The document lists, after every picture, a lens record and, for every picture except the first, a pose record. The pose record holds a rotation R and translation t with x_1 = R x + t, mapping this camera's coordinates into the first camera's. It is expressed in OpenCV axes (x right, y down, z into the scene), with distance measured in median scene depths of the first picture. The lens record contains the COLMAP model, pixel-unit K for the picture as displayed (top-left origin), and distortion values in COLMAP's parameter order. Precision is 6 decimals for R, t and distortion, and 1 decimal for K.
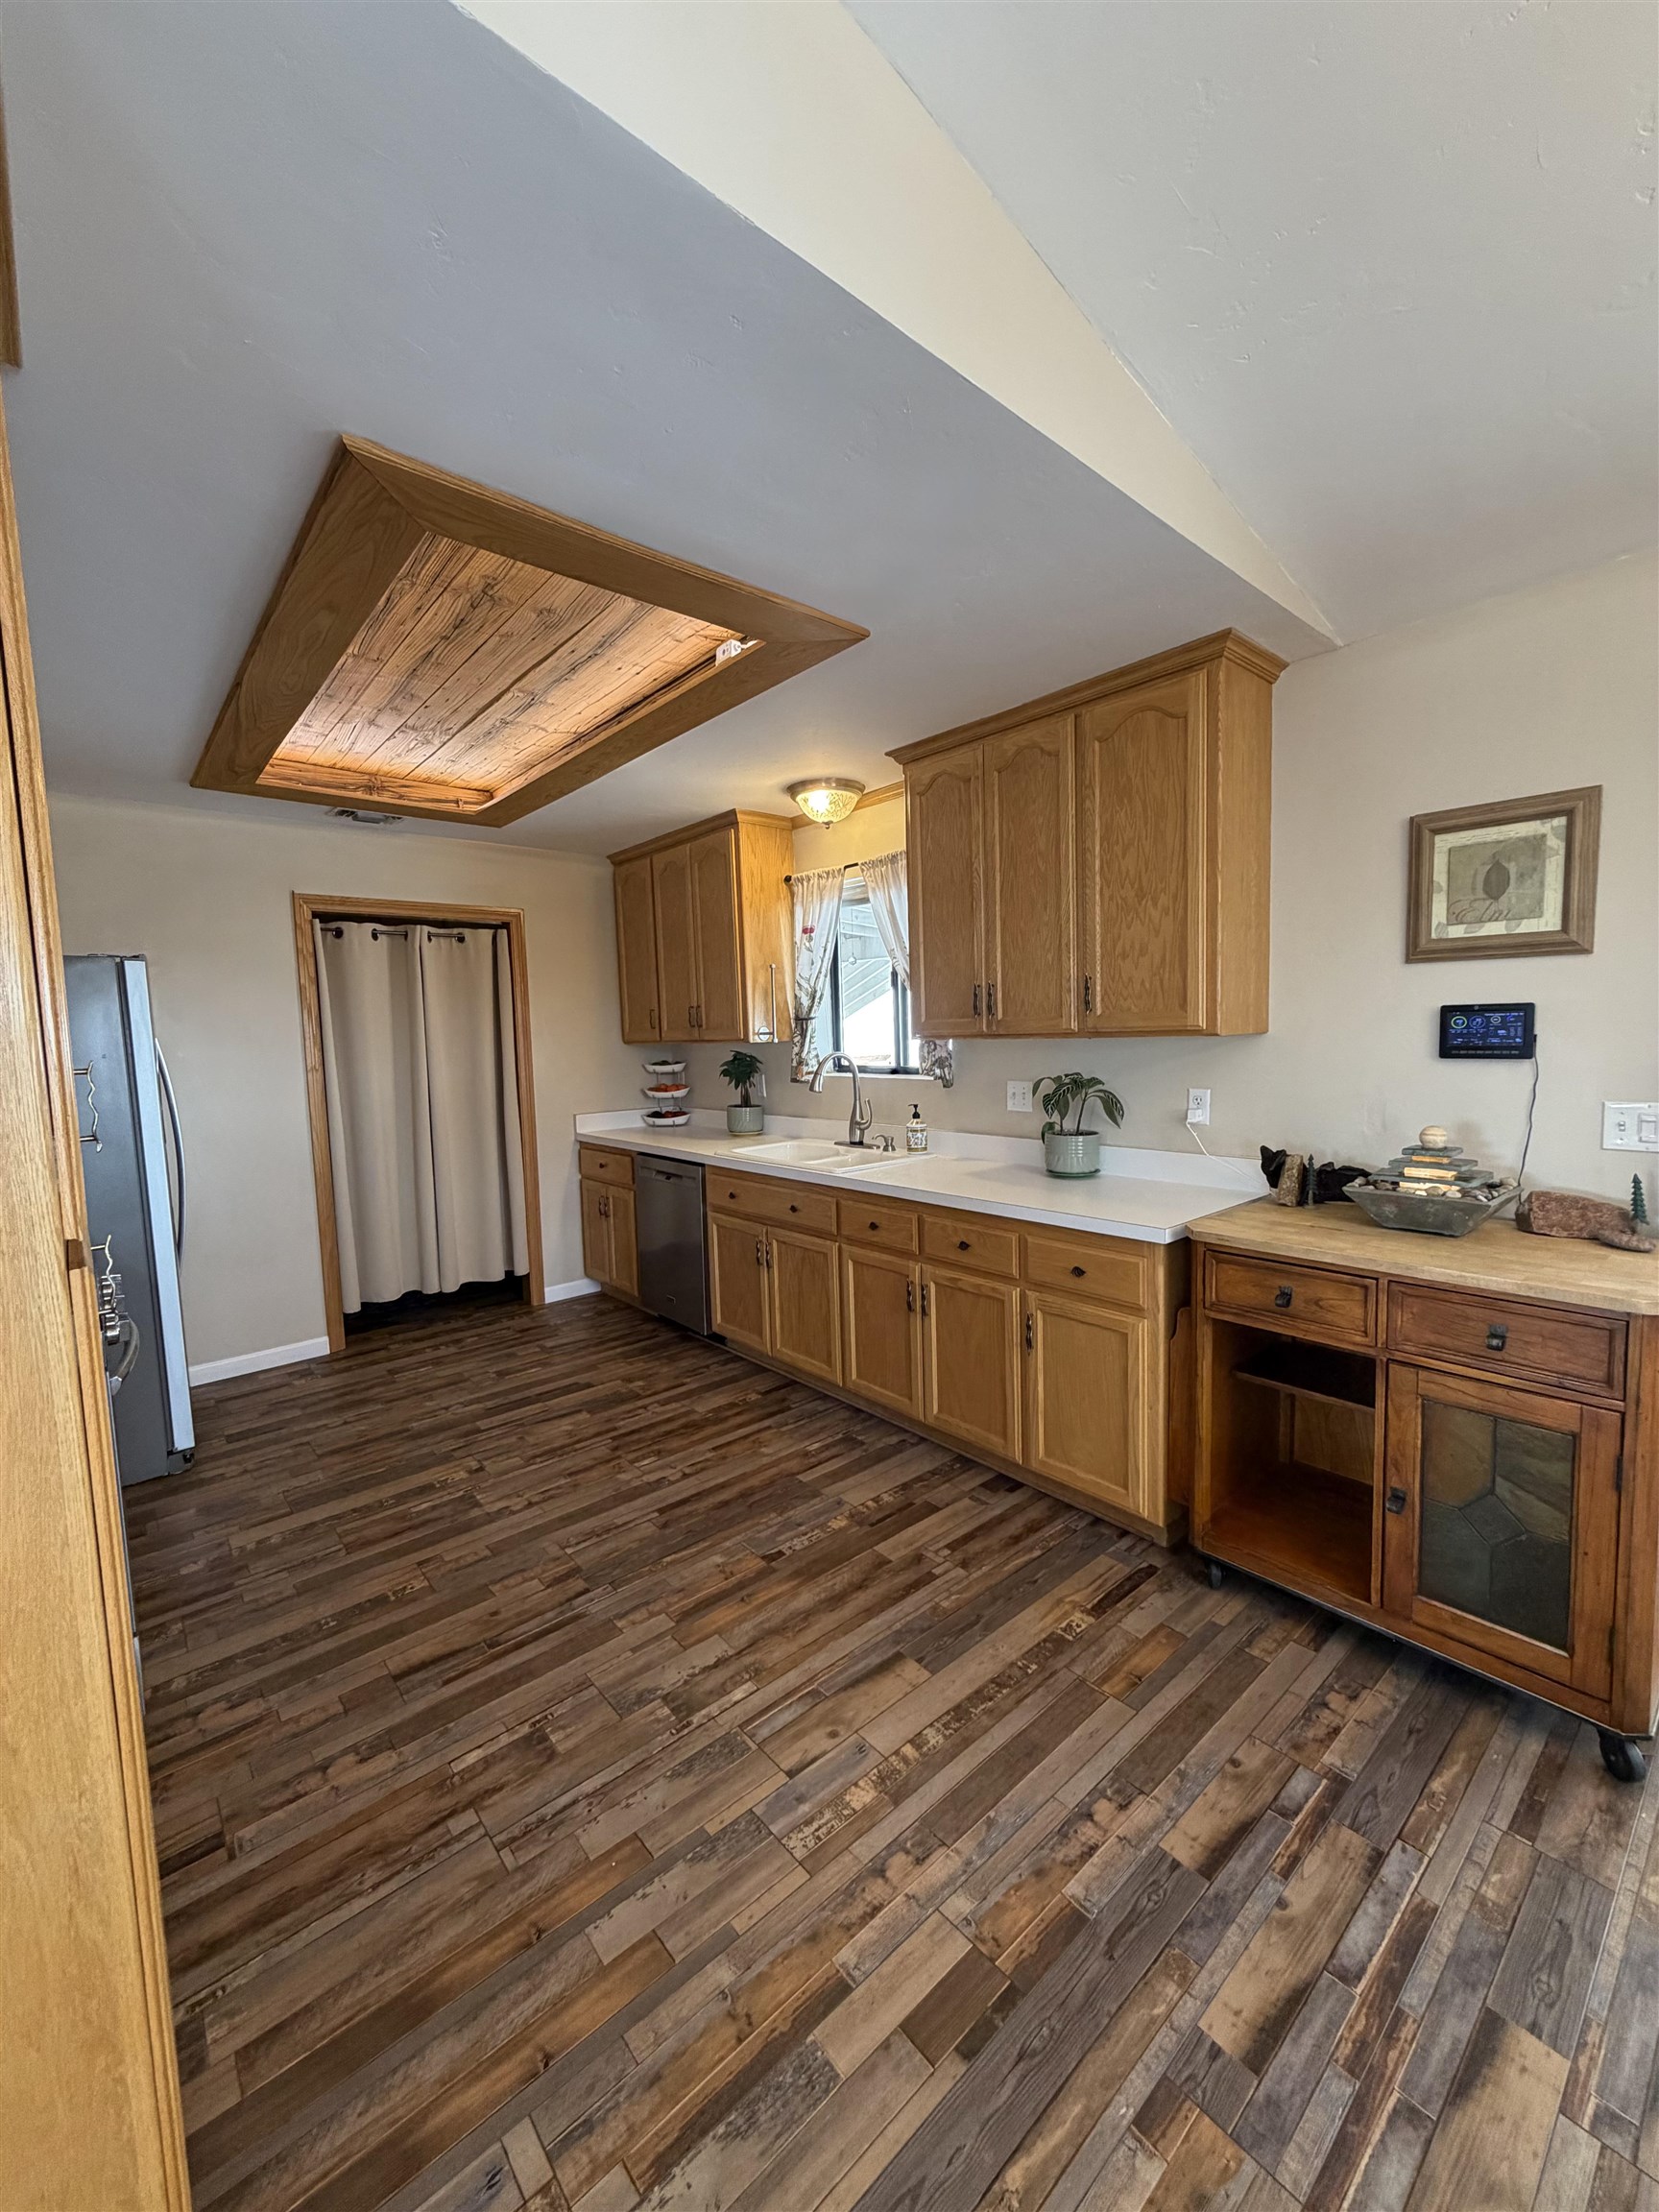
lens RADIAL K [[881.8, 0, 825.6], [0, 881.8, 1101.1], [0, 0, 1]] dist [0.000698, -0.000066]
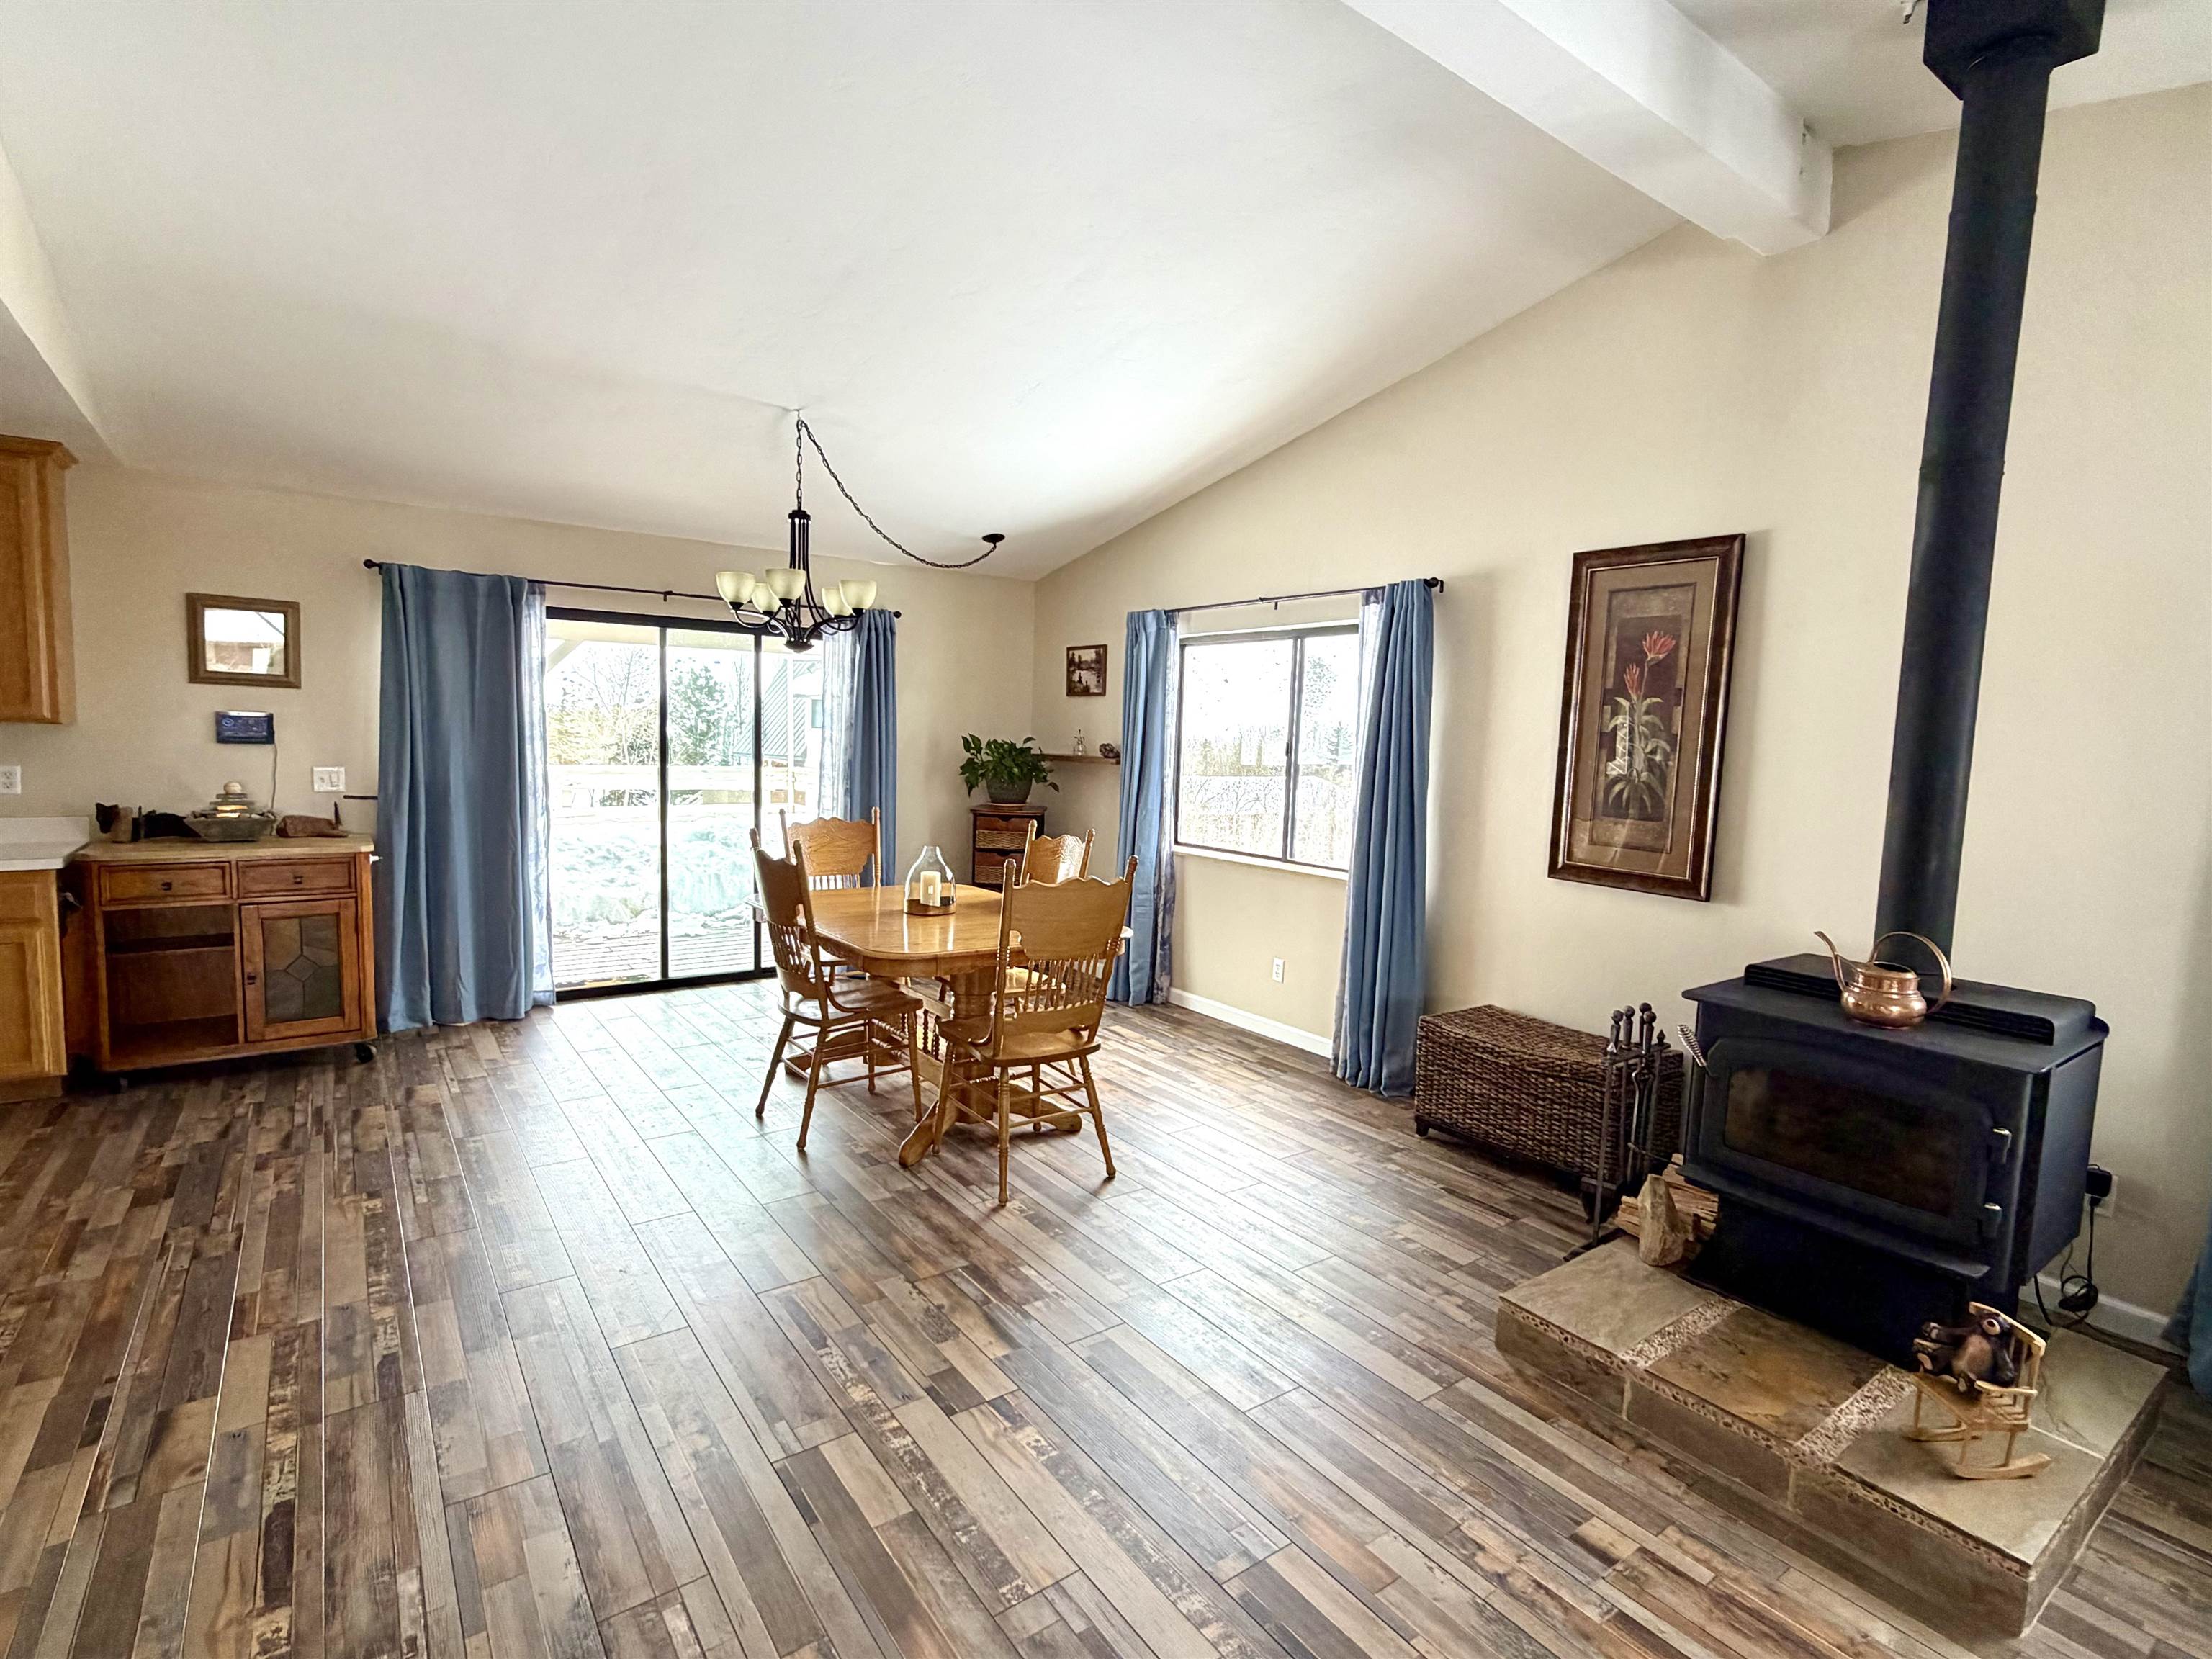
lens RADIAL K [[1074.3, 0, 1100.2], [0, 1074.3, 831.3], [0, 0, 1]] dist [0.002668, 0.000352]
pose [[0.084196, -0.058068, 0.994756, -1.051112], [0.045713, 0.997475, 0.054357, 0.072735], [-0.995400, 0.040897, 0.086638, -0.723465]]
